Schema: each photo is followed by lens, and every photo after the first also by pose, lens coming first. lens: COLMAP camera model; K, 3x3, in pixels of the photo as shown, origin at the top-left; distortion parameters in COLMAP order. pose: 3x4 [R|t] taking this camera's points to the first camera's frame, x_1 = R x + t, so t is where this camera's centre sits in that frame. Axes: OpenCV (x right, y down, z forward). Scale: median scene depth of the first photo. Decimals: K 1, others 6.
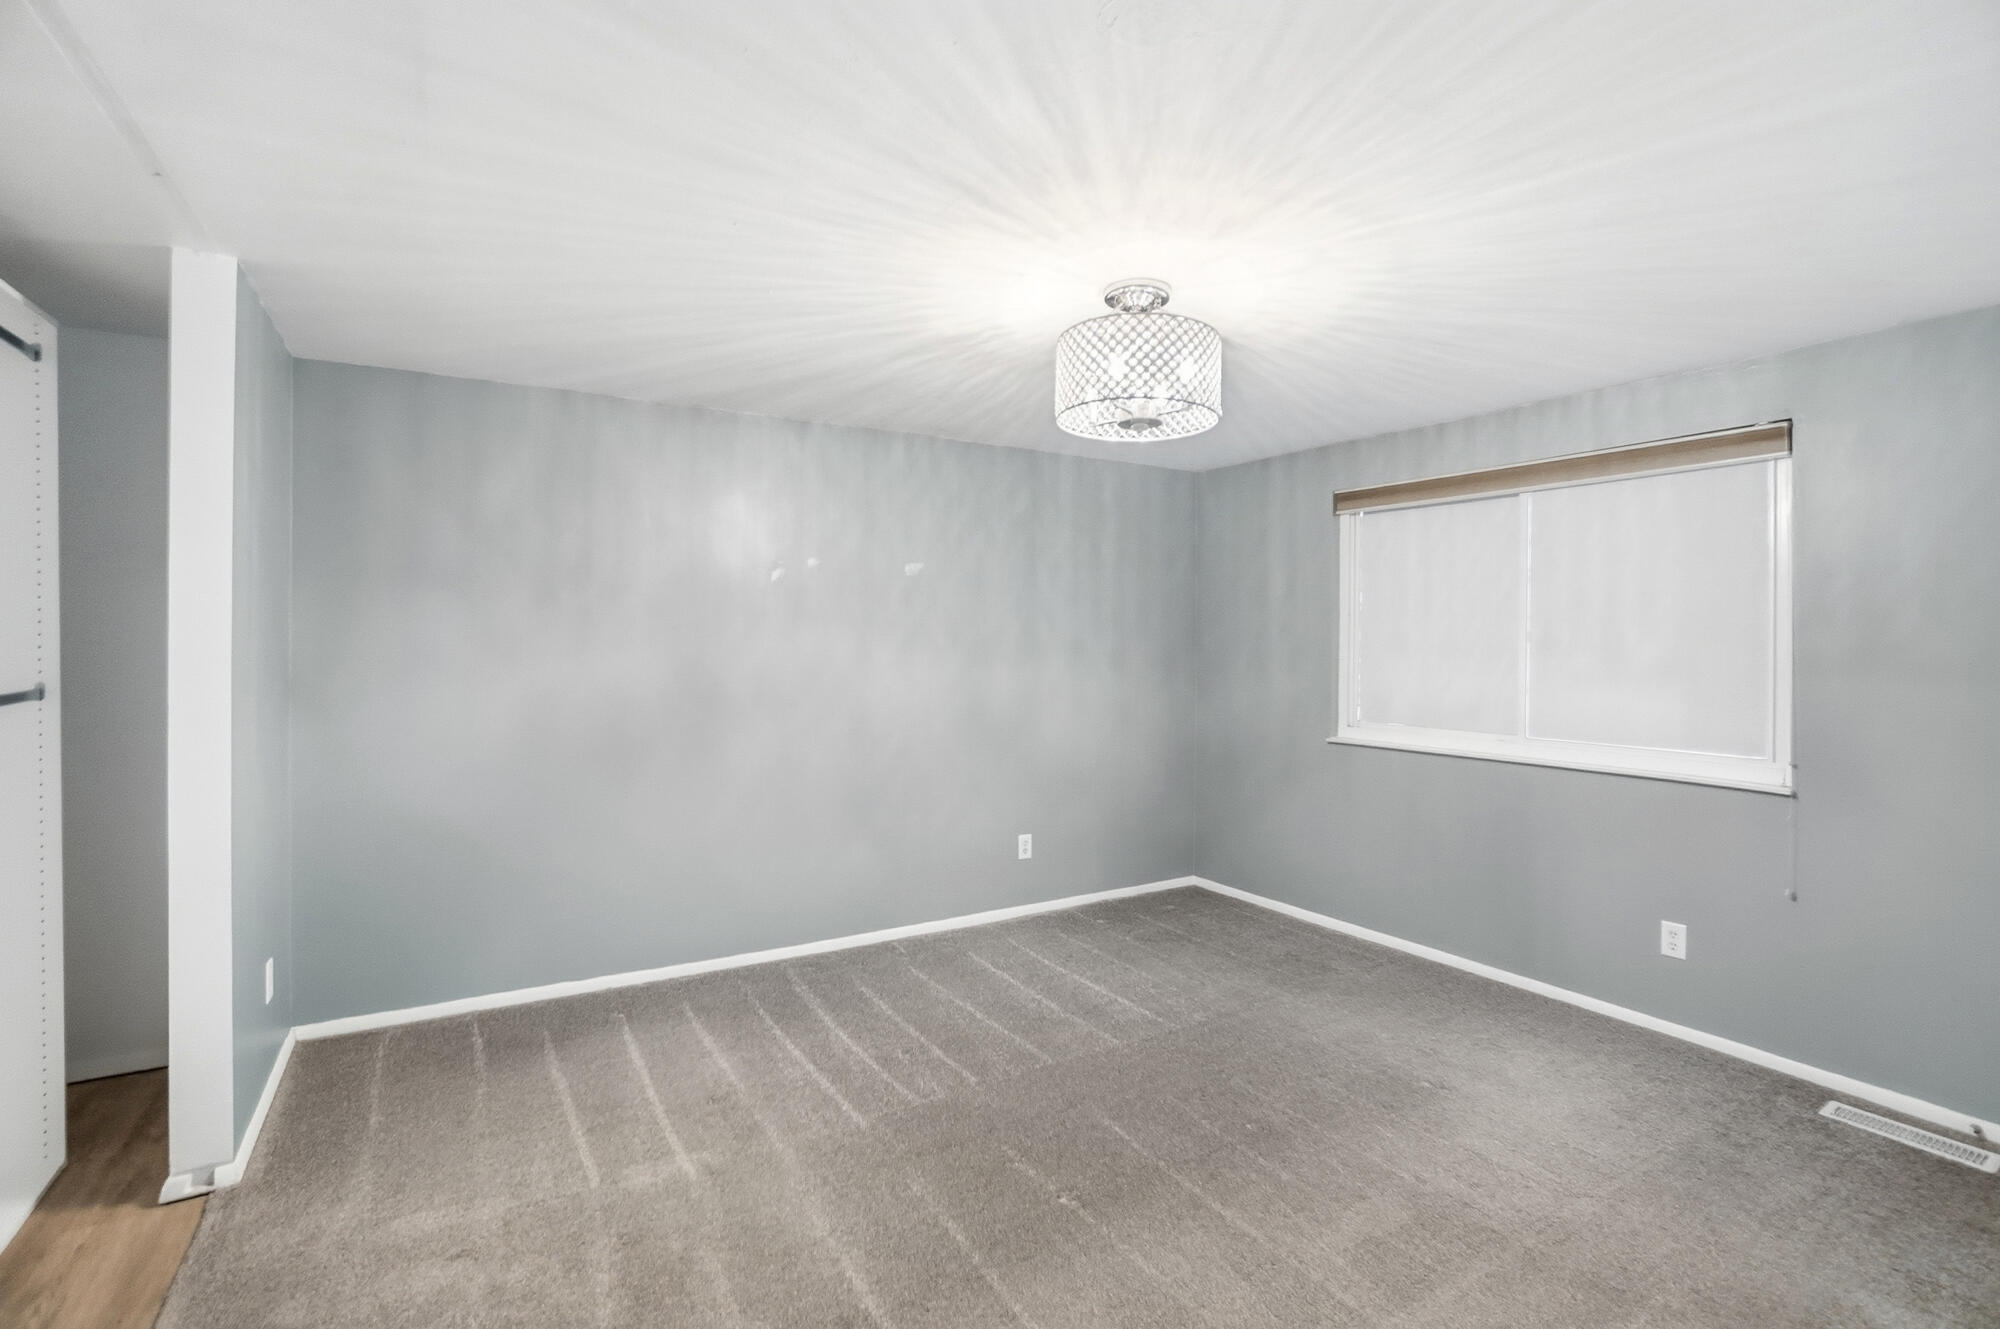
lens RADIAL K [[895.4, 0, 984.8], [0, 895.4, 646.4], [0, 0, 1]] dist [-0.058898, 0.017384]
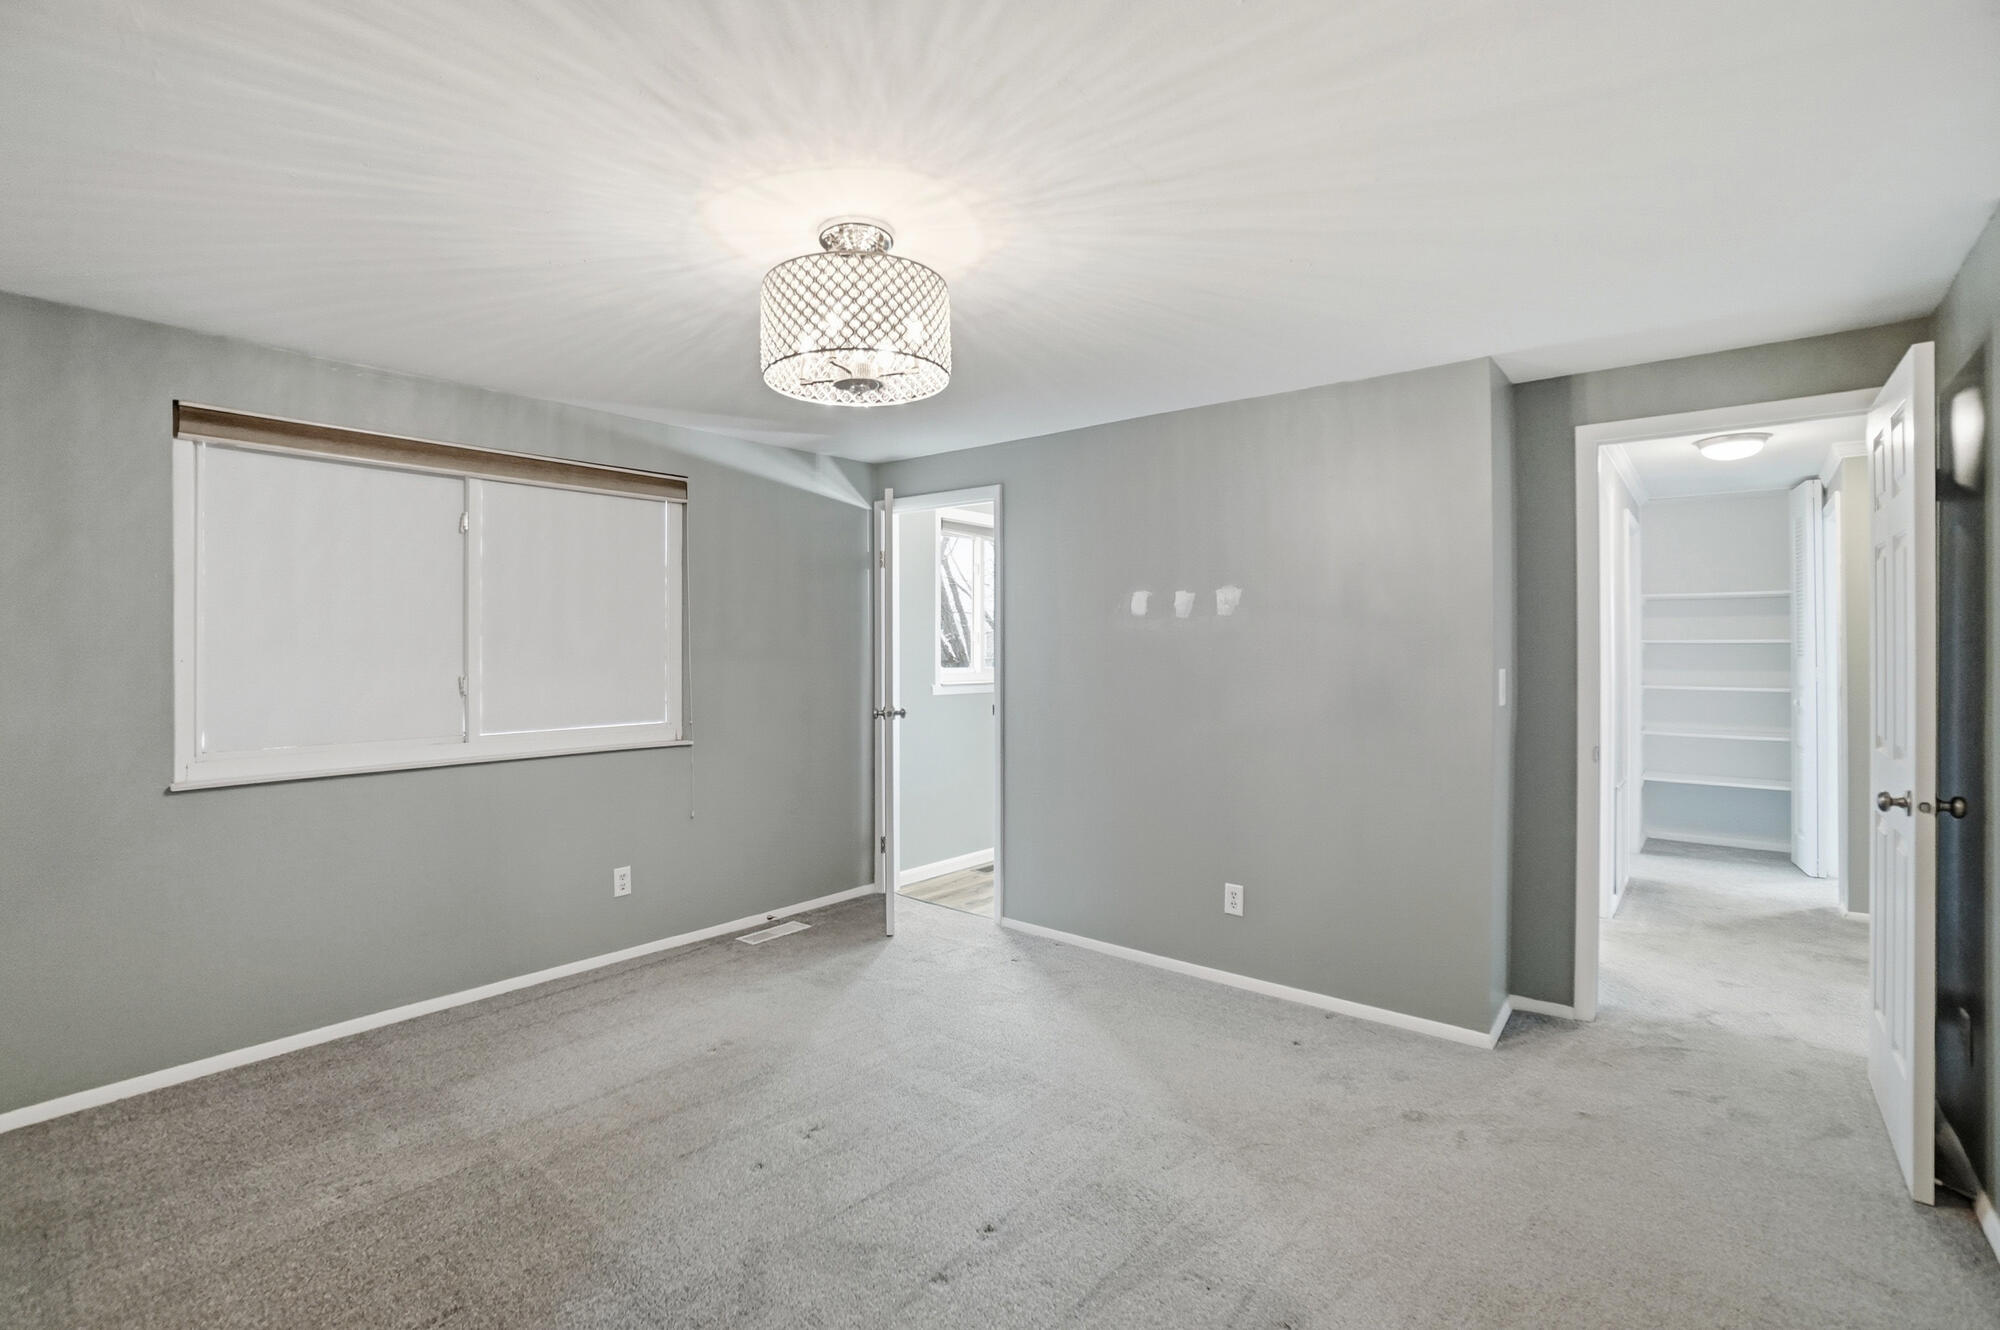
lens RADIAL K [[895.4, 0, 984.8], [0, 895.4, 646.9], [0, 0, 1]] dist [-0.058898, 0.017384]
pose [[-0.316521, -0.006978, 0.948560, -0.540529], [0.004044, 0.999954, 0.008706, 0.001515], [-0.948577, 0.006591, -0.316478, 0.907803]]
